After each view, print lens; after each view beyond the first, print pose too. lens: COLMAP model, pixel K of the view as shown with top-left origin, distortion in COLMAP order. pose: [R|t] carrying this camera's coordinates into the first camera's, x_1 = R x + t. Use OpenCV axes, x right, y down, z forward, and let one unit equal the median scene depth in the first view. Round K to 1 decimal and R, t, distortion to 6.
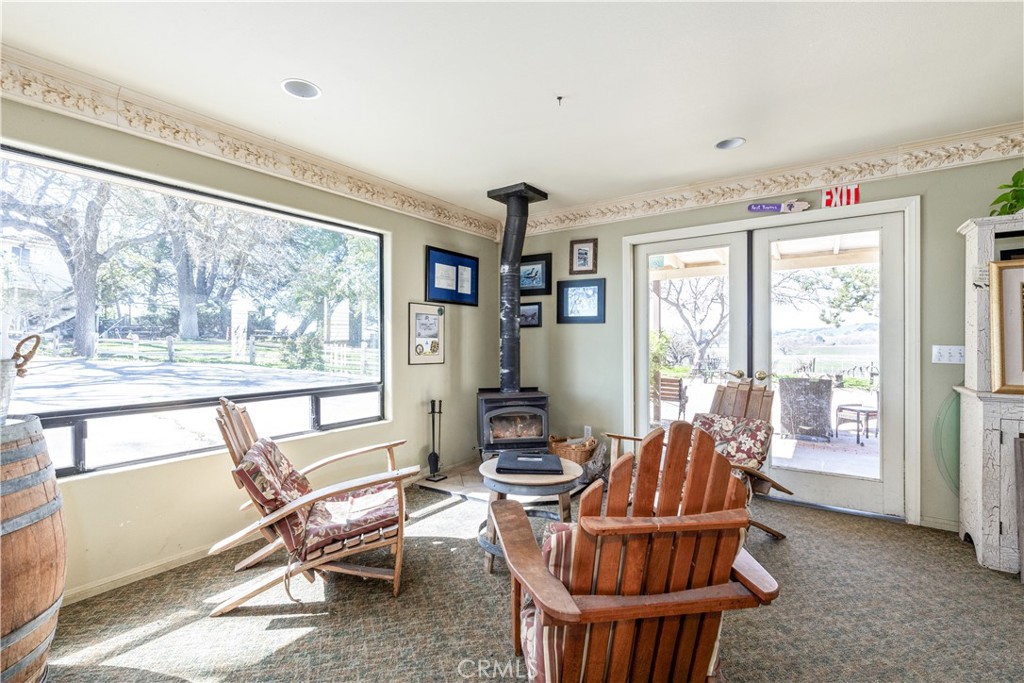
lens RADIAL K [[456.5, 0, 512.0], [0, 456.5, 341.5], [0, 0, 1]] dist [0.000874, 0.000209]
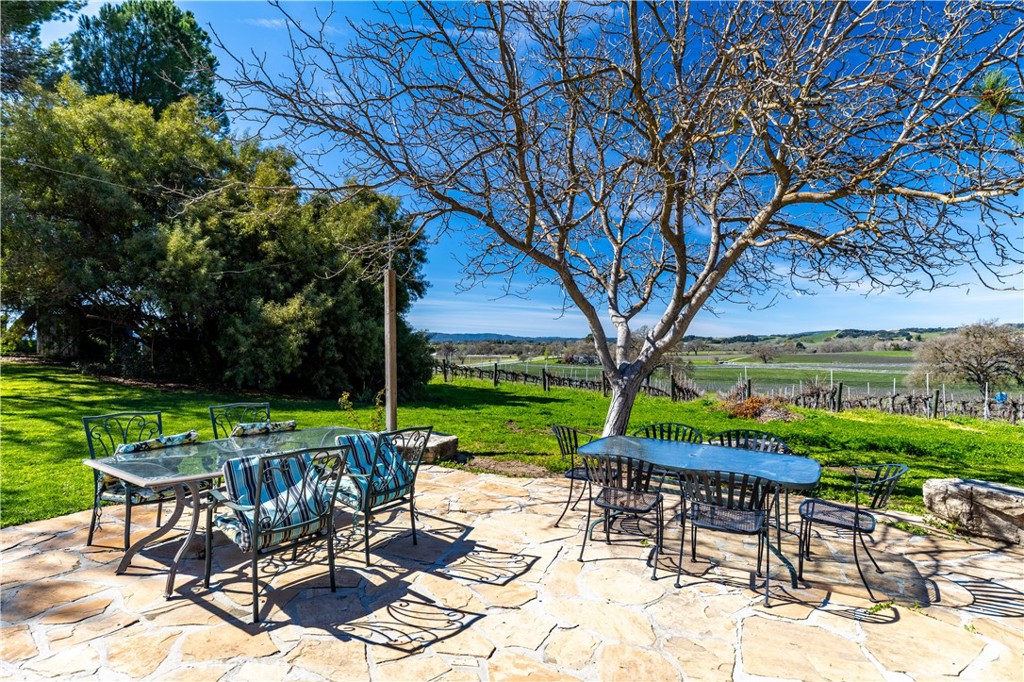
lens RADIAL K [[500.0, 0, 512.7], [0, 500.0, 351.6], [0, 0, 1]] dist [0.000982, -0.000291]
pose [[0.997479, -0.004490, 0.070822, 0.298922], [0.004270, 0.999986, 0.003250, -0.013185], [-0.070836, -0.002939, 0.997484, 0.619805]]
